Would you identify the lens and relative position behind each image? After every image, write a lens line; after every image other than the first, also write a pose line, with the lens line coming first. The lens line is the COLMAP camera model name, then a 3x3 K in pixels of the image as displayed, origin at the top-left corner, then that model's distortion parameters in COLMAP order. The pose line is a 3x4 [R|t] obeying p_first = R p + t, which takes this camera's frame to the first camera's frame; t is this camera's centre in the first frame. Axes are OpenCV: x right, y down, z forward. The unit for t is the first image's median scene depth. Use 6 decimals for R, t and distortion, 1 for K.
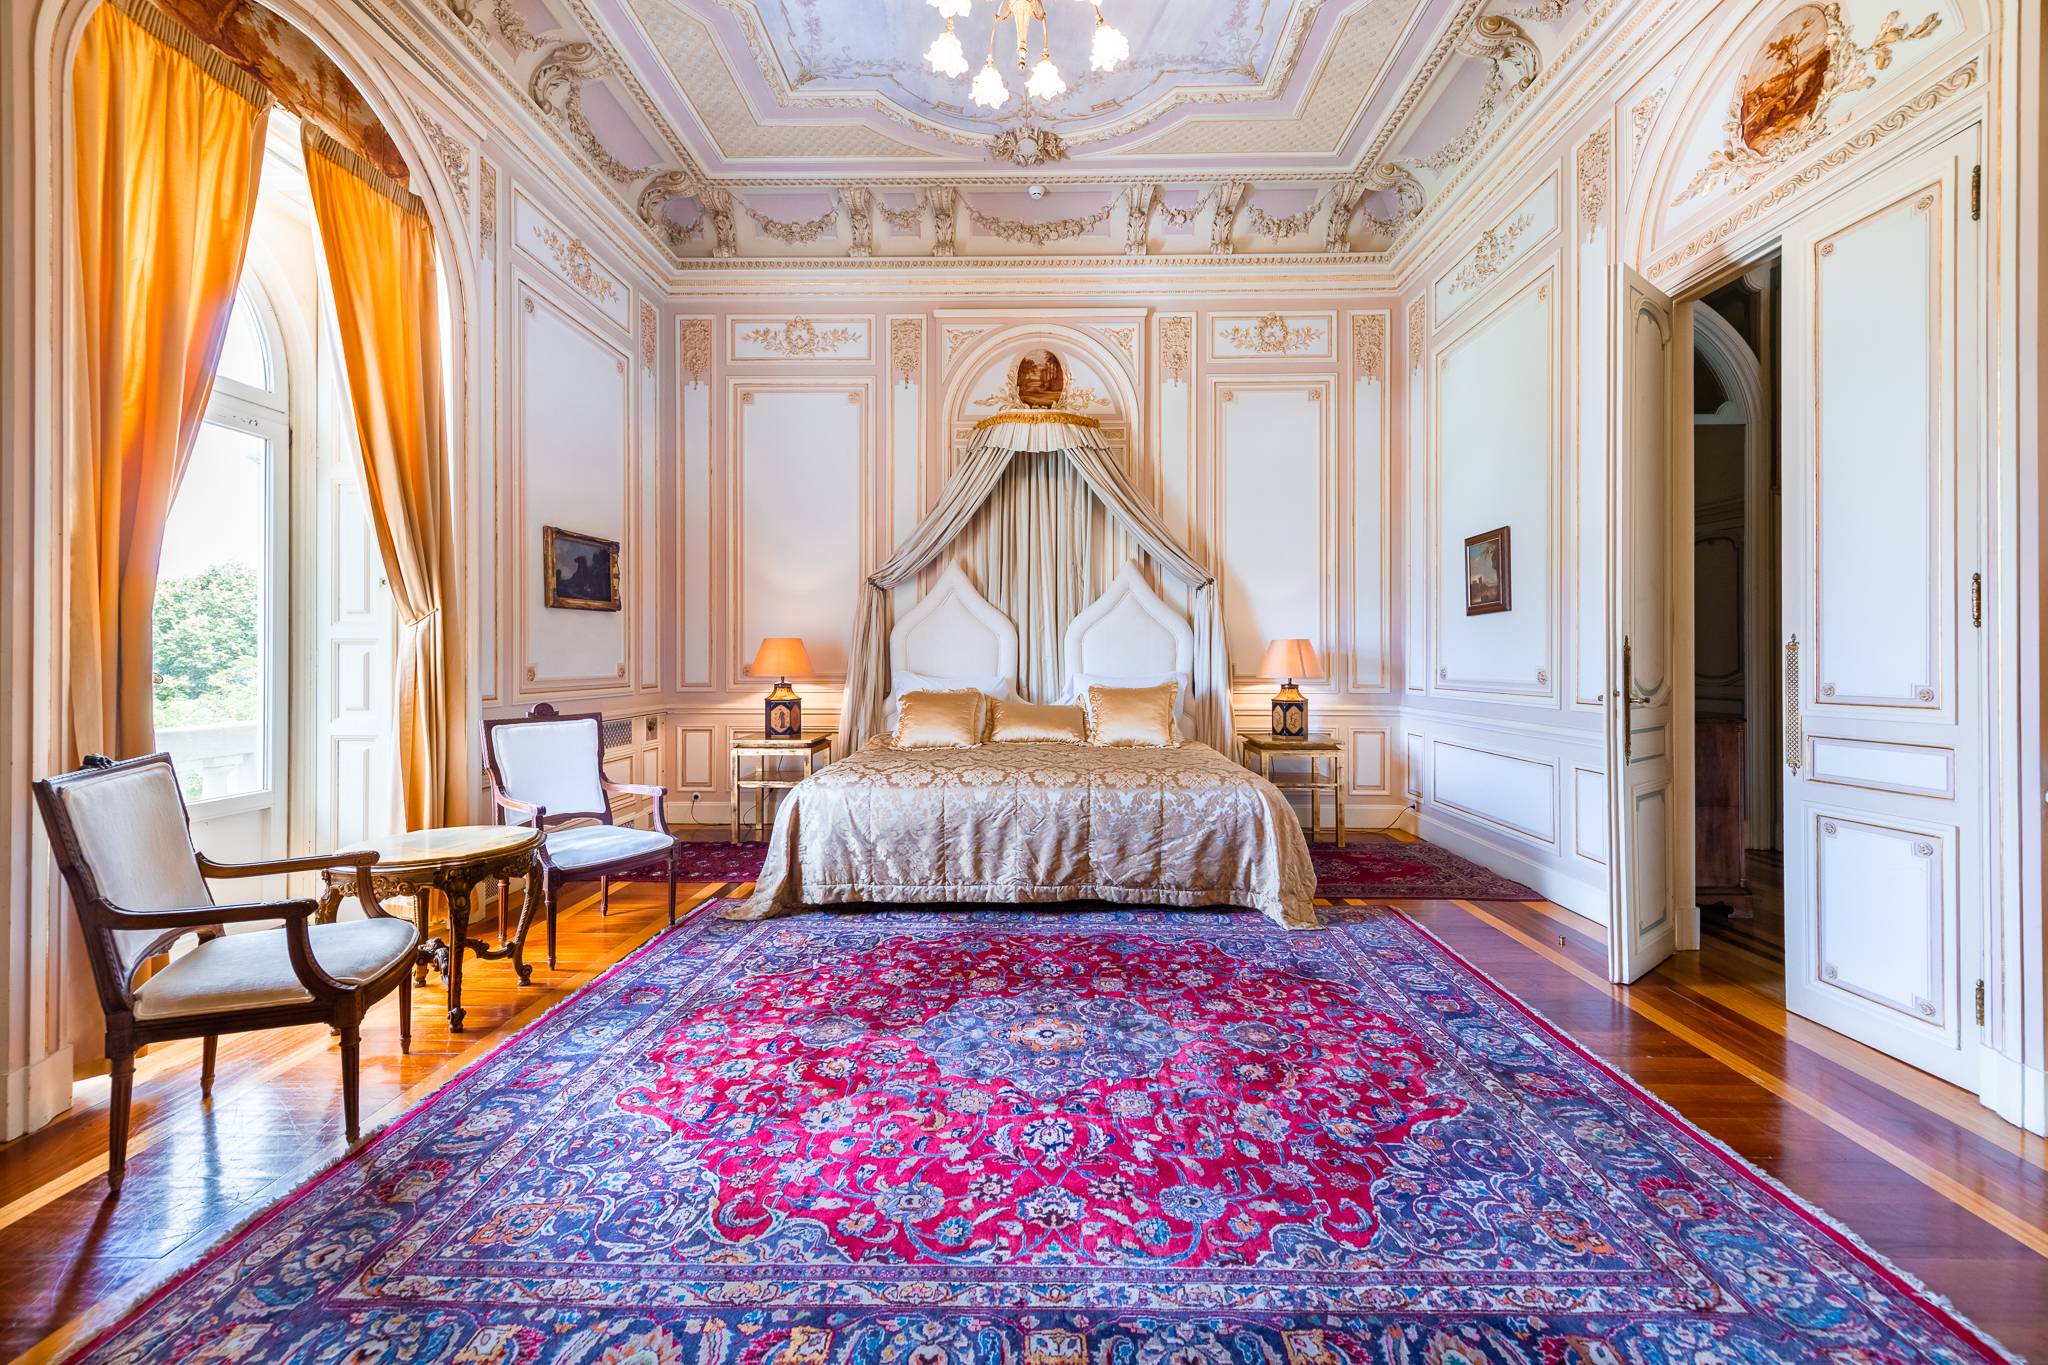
lens RADIAL K [[826.5, 0, 1014.9], [0, 826.5, 665.6], [0, 0, 1]] dist [0.005423, 0.000094]
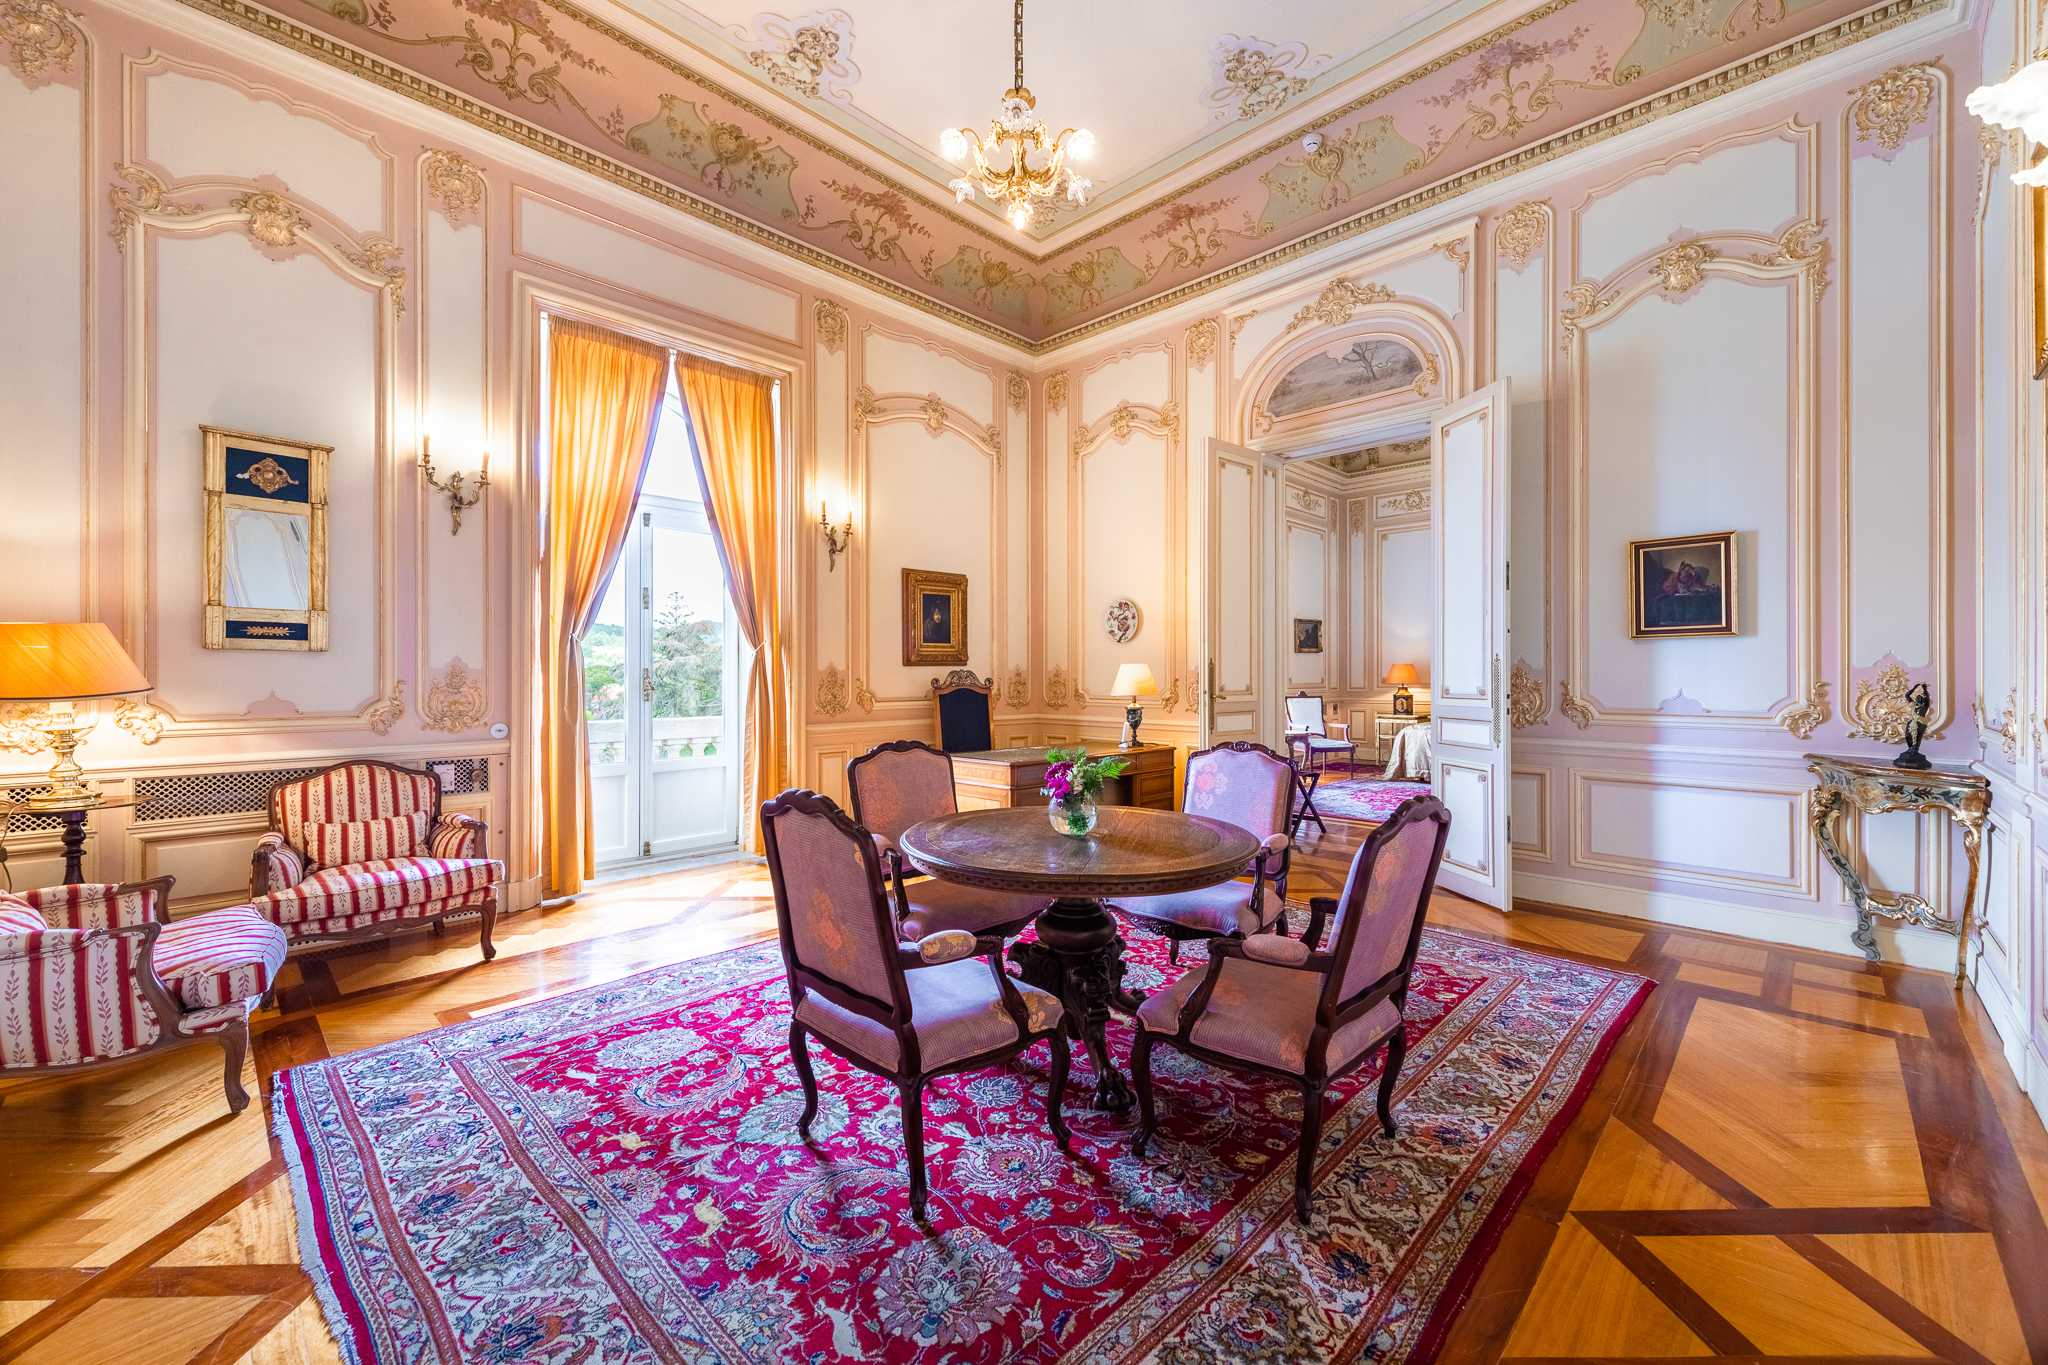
lens RADIAL K [[801.0, 0, 1024.0], [0, 801.0, 682.5], [0, 0, 1]] dist [0.000481, 0.000036]
pose [[0.735829, 0.000662, -0.677167, 0.350358], [-0.002205, 0.999997, -0.001419, 0.016131], [0.677164, 0.002537, 0.735828, -1.021381]]
